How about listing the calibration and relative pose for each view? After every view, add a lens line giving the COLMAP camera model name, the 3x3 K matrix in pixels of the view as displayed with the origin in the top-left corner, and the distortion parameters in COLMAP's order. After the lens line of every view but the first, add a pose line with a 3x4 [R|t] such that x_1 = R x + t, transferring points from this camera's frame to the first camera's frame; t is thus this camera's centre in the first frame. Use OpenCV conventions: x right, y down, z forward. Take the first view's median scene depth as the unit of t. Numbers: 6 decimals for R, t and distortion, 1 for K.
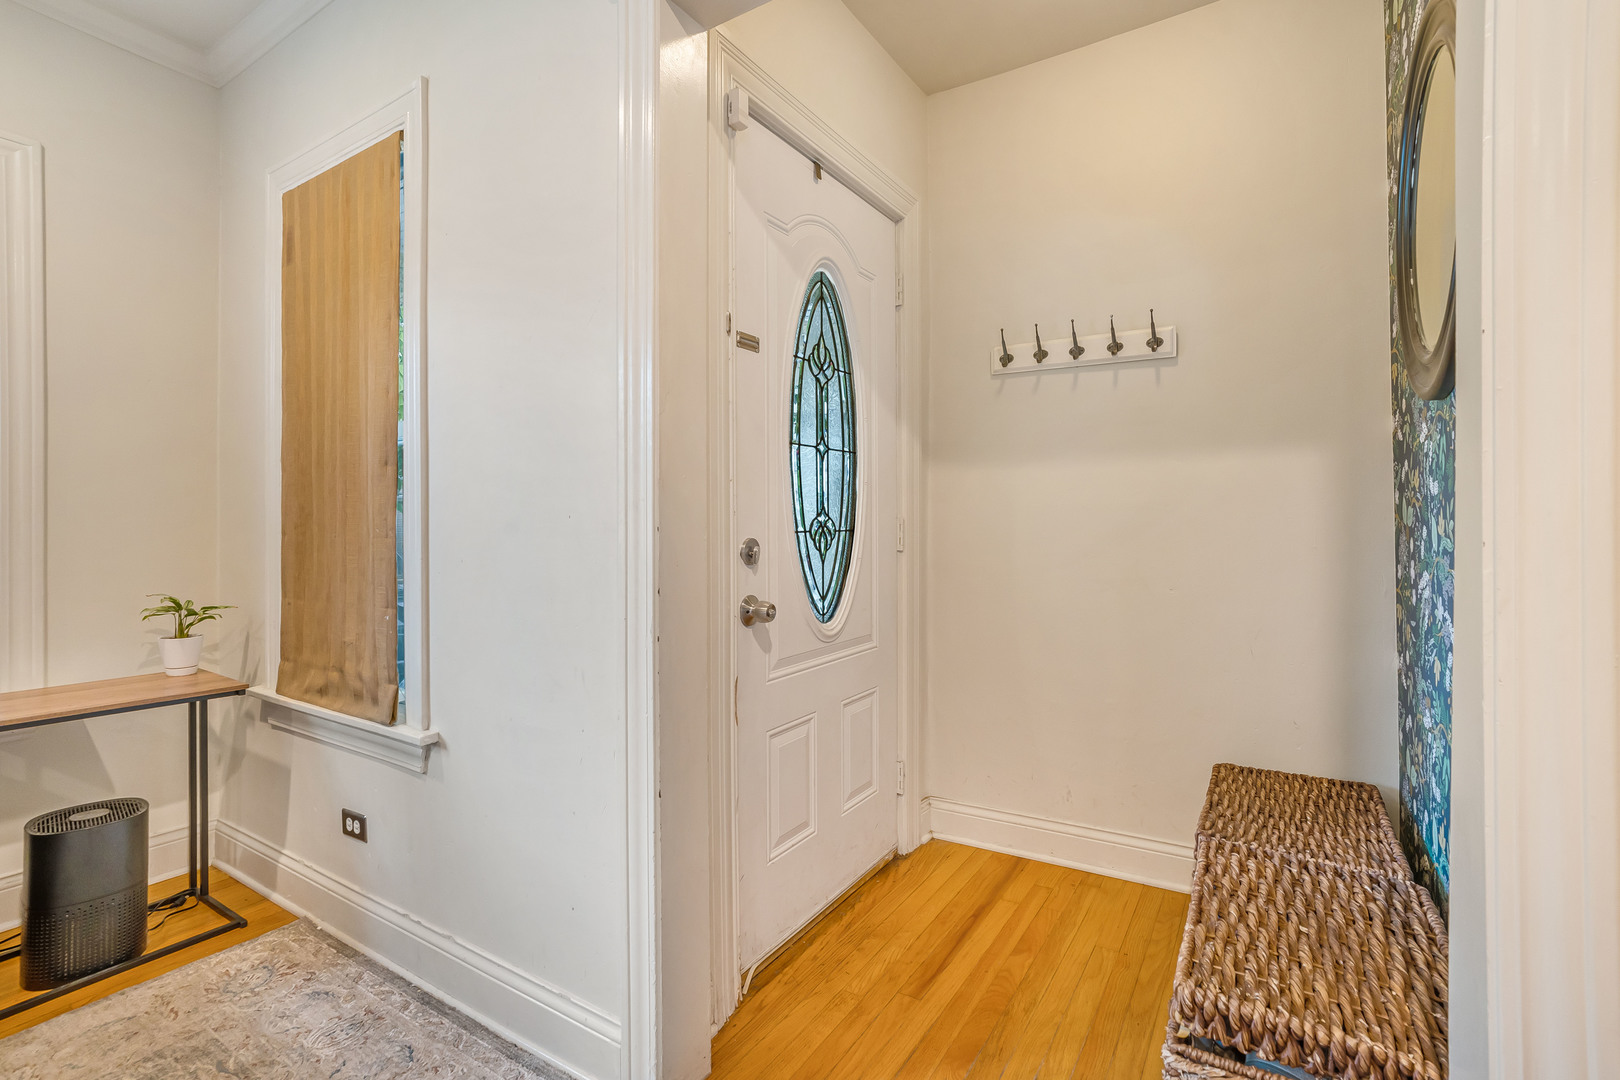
lens RADIAL K [[739.4, 0, 810.0], [0, 739.4, 540.0], [0, 0, 1]] dist [-0.042427, 0.000107]
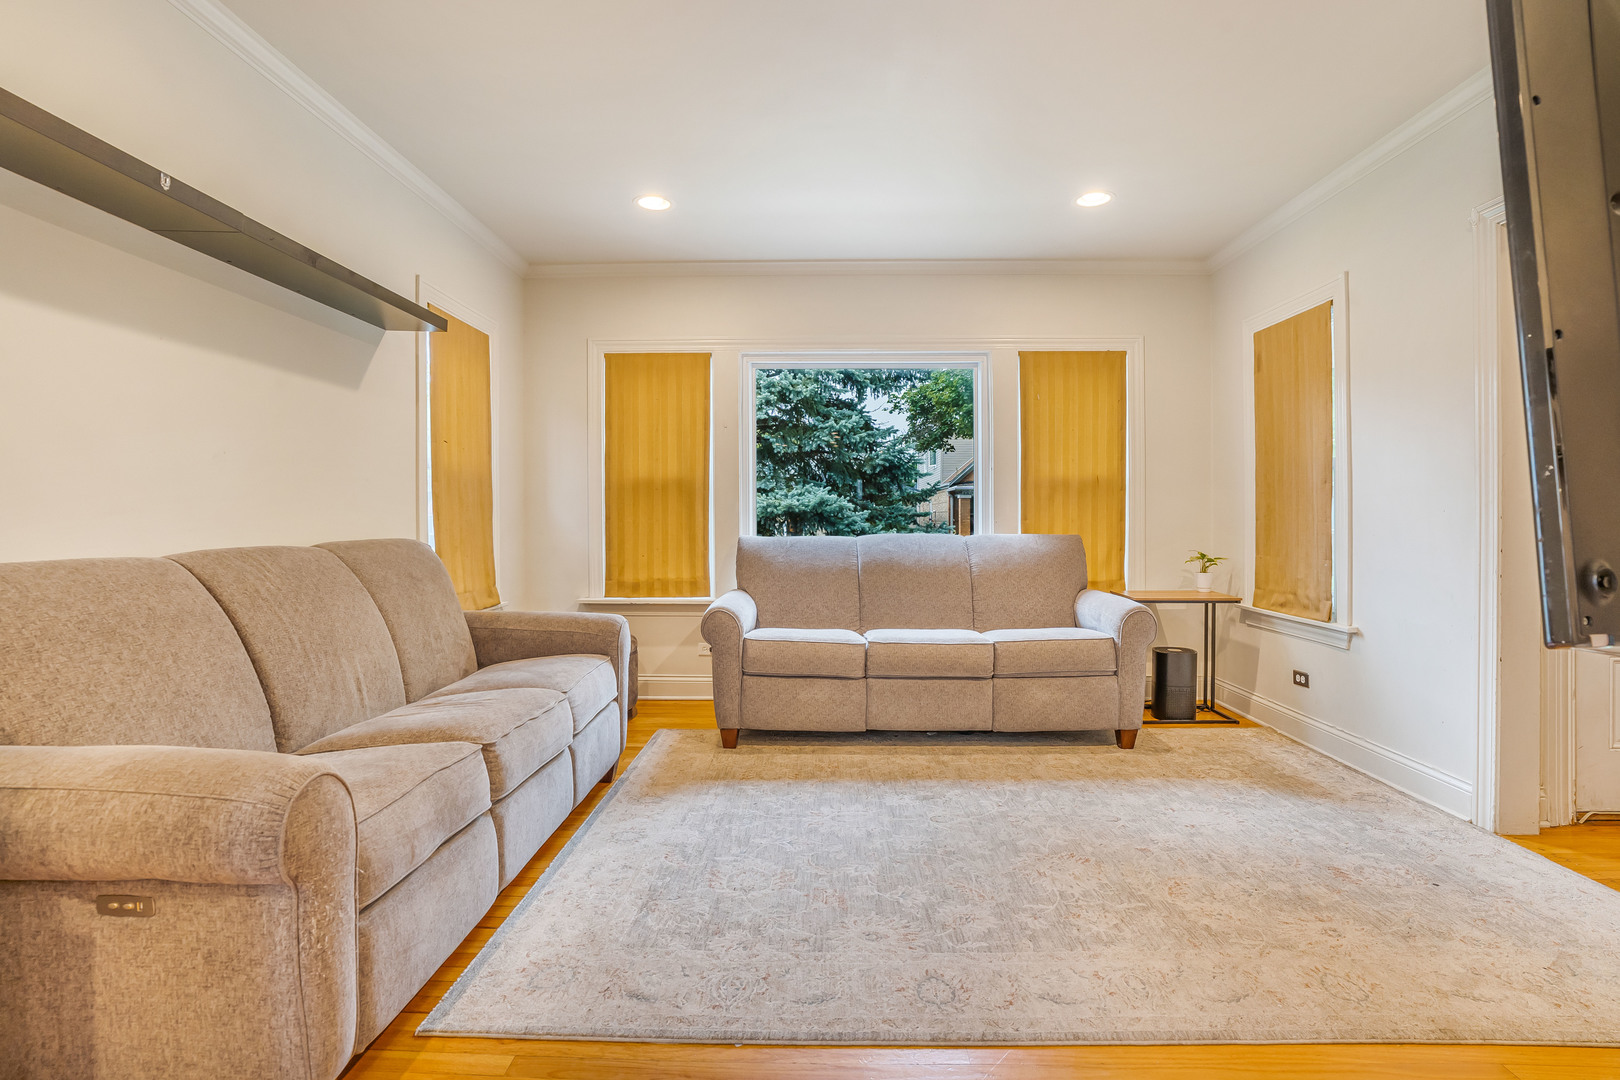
lens RADIAL K [[791.7, 0, 858.3], [0, 791.7, 521.3], [0, 0, 1]] dist [-0.000881, -0.000221]
pose [[0.572096, 0.003215, -0.820180, 0.373466], [-0.001570, 0.999995, 0.002825, -0.009411], [0.820185, -0.000329, 0.572098, -1.074158]]
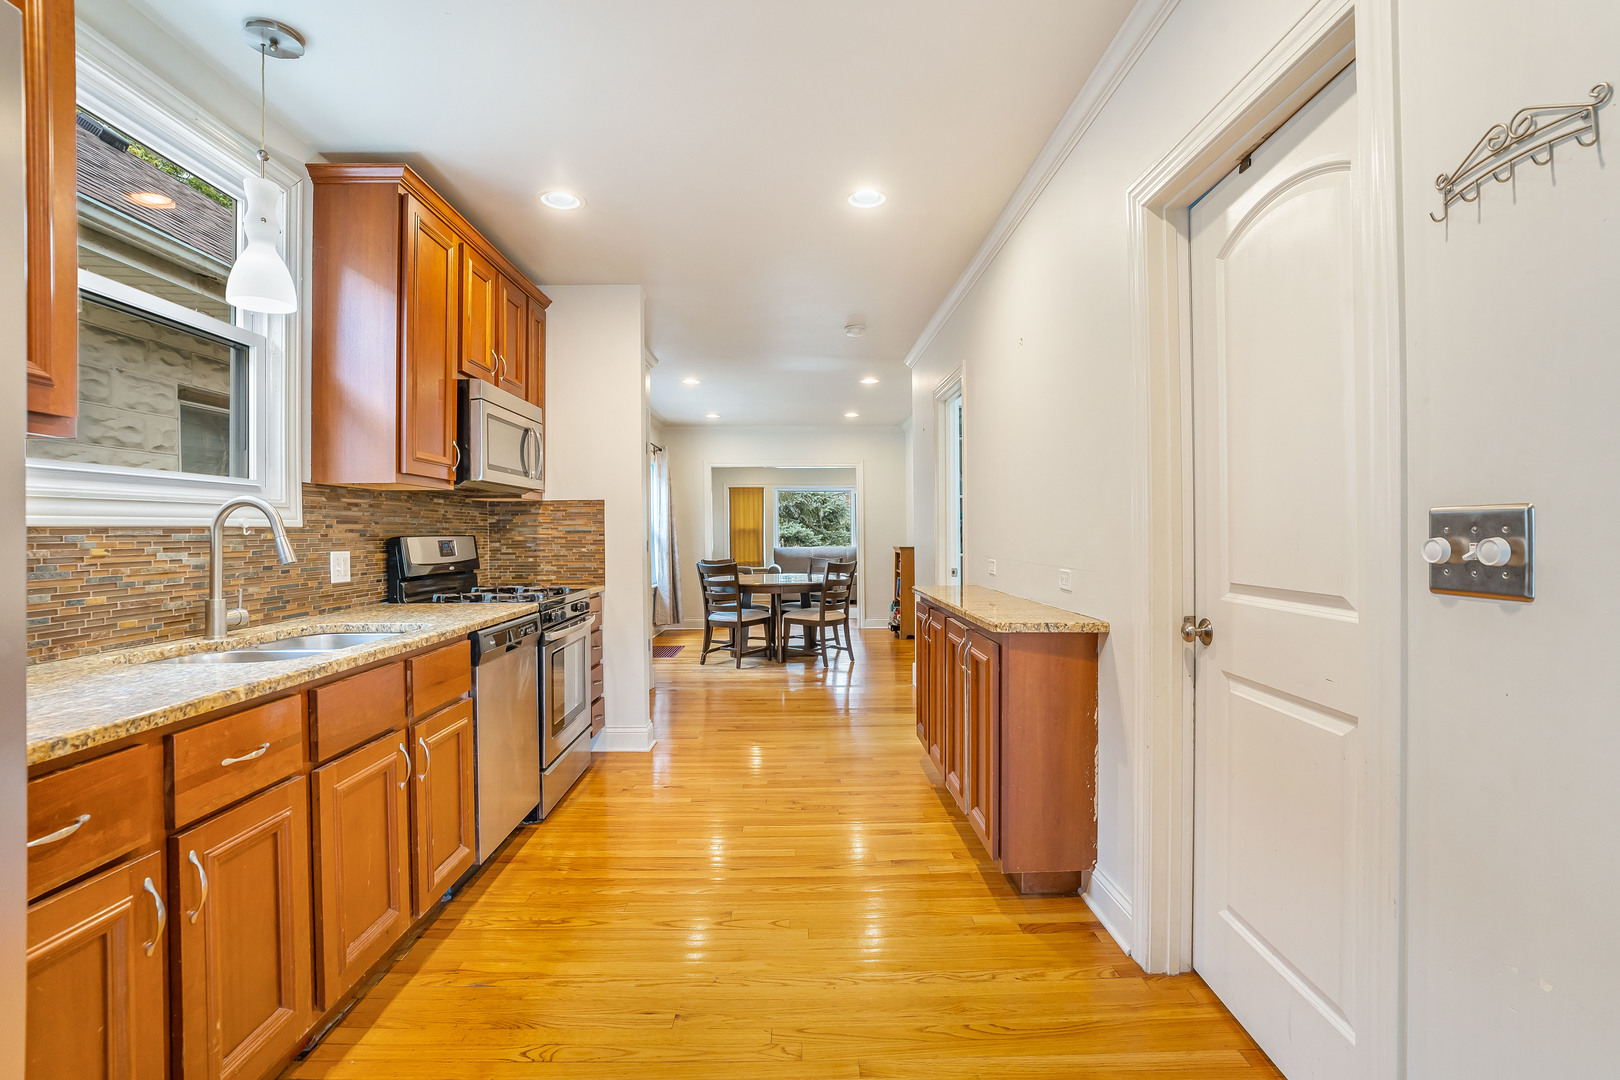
lens RADIAL K [[791.7, 0, 858.3], [0, 791.7, 521.3], [0, 0, 1]] dist [-0.000881, -0.000221]
pose [[0.603639, -0.017762, -0.797060, 1.543999], [0.006518, 0.999828, -0.017344, -0.024753], [0.797231, 0.005274, 0.603651, -1.843179]]
